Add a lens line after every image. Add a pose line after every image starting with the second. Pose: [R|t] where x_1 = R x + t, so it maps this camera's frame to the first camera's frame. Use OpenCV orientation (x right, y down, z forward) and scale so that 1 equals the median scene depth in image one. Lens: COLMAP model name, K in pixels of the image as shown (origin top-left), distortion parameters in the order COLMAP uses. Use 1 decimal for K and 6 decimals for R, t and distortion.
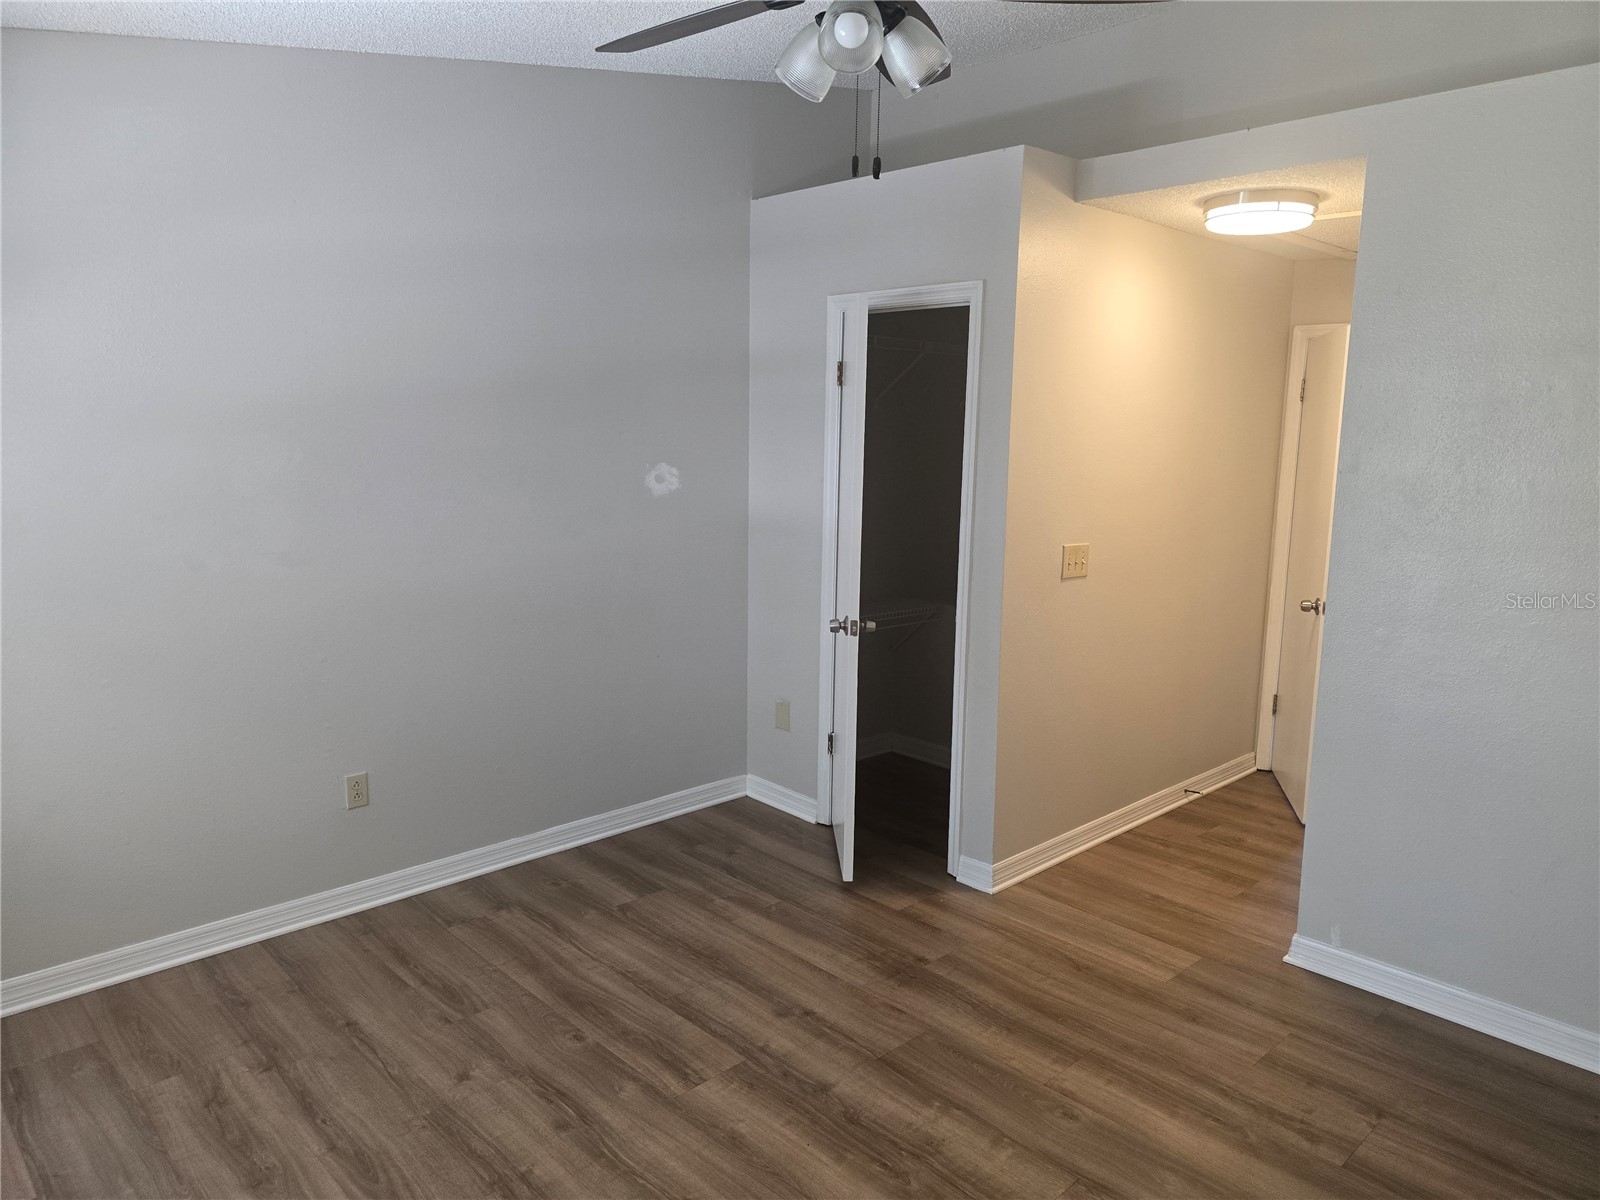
lens RADIAL K [[1078.6, 0, 802.3], [0, 1078.6, 600.6], [0, 0, 1]] dist [0.059341, -0.063787]
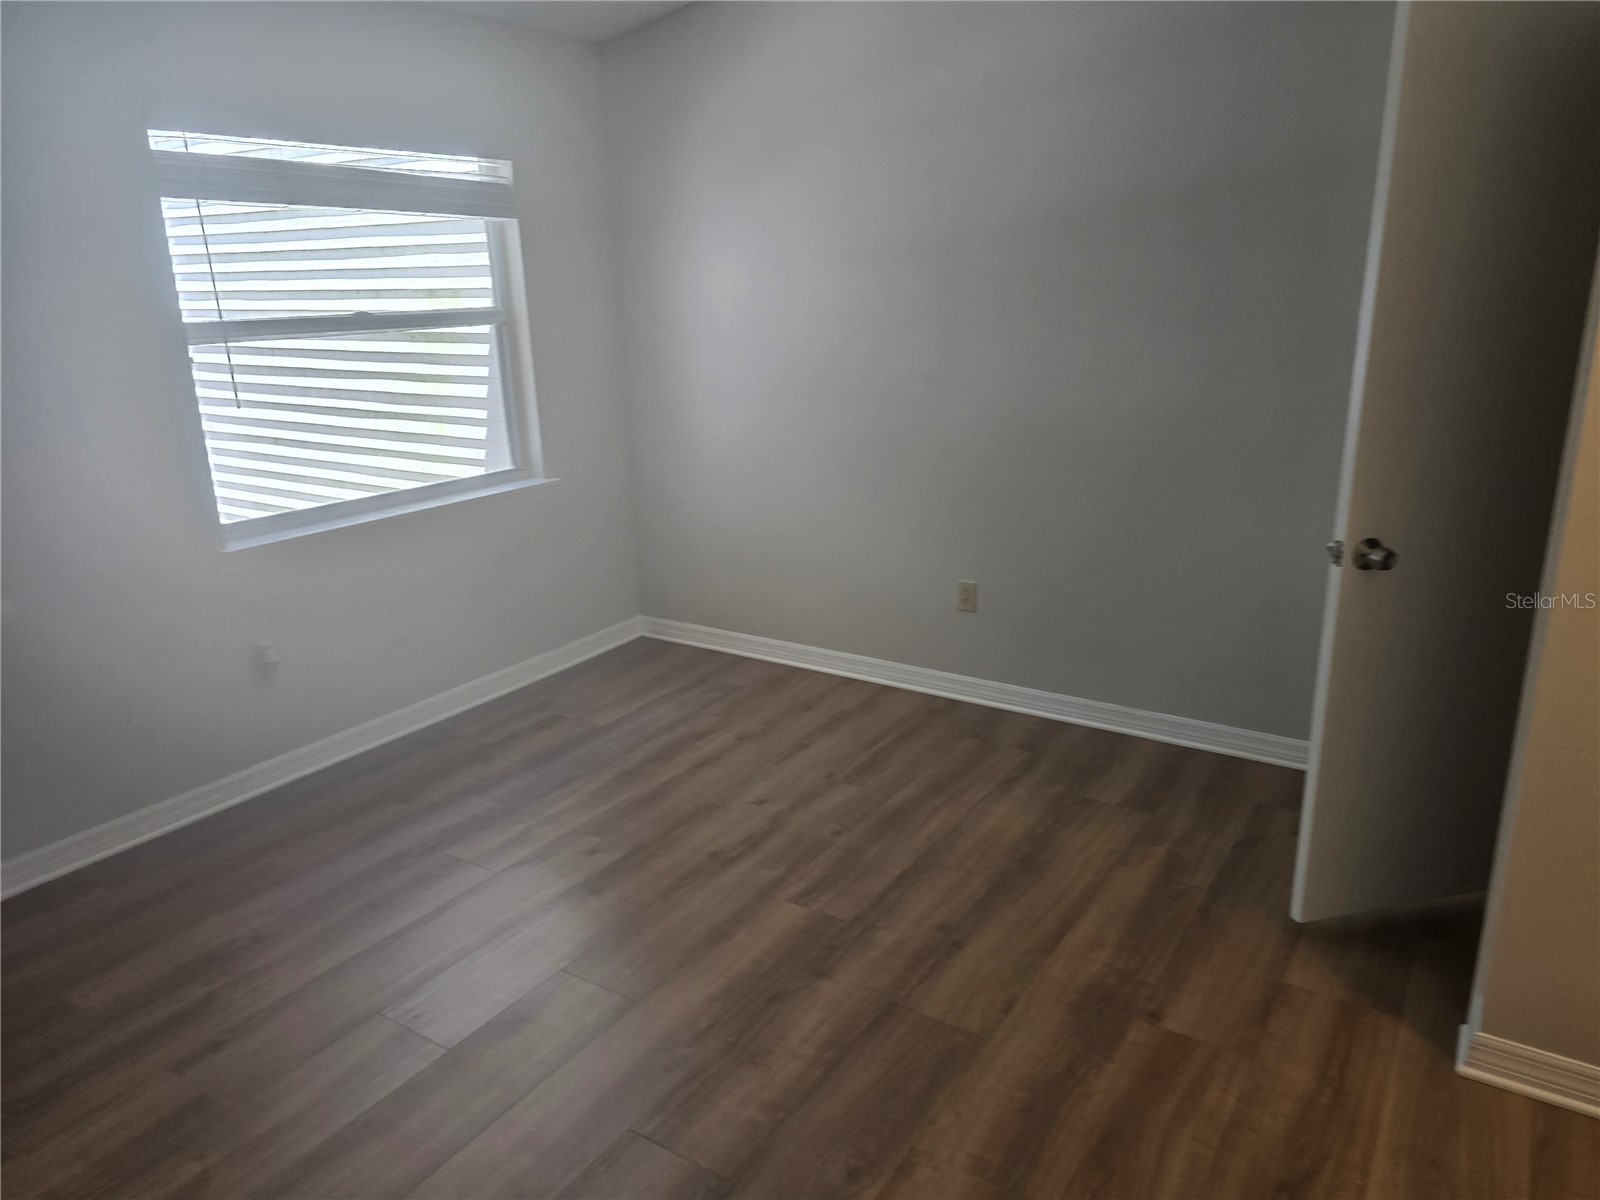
lens RADIAL K [[1120.7, 0, 805.0], [0, 1120.7, 603.4], [0, 0, 1]] dist [-0.002579, -0.002828]
pose [[0.212537, 0.253236, -0.943769, 0.748257], [-0.131562, 0.964457, 0.229160, -0.070777], [0.968256, 0.075459, 0.238299, 0.645813]]
